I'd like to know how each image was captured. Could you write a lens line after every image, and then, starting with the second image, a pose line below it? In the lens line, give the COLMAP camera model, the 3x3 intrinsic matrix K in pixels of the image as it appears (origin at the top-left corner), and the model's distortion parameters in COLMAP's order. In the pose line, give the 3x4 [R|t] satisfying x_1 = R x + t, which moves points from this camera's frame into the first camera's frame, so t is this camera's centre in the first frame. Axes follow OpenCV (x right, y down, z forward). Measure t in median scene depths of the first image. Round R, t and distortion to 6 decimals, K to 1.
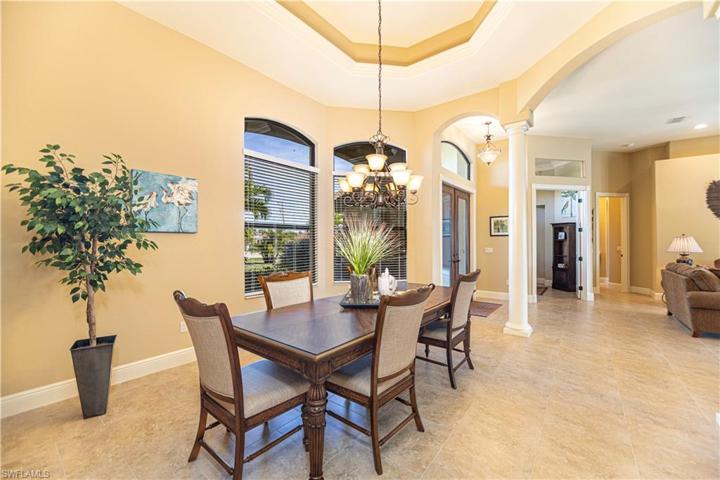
lens RADIAL K [[286.8, 0, 381.9], [0, 286.8, 239.7], [0, 0, 1]] dist [-0.021103, -0.000082]
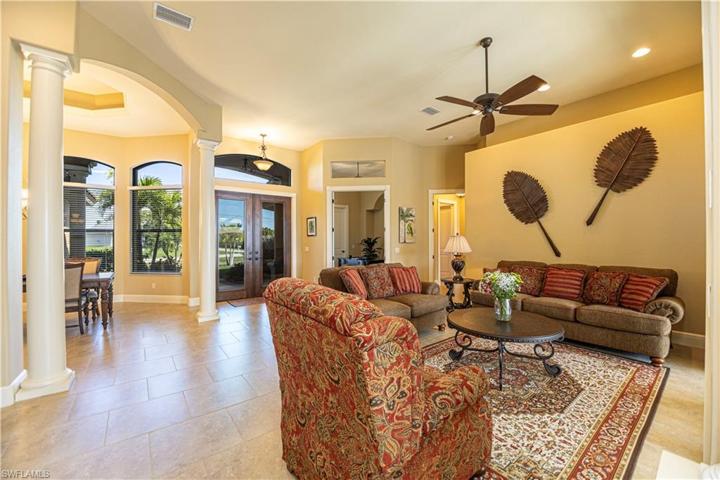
lens RADIAL K [[295.5, 0, 360.0], [0, 295.5, 240.0], [0, 0, 1]] dist [-0.016619, -0.000171]
pose [[0.964153, 0.000976, -0.265347, 0.977128], [-0.002986, 0.999970, -0.007174, 0.010147], [0.265332, 0.007709, 0.964126, -0.007681]]
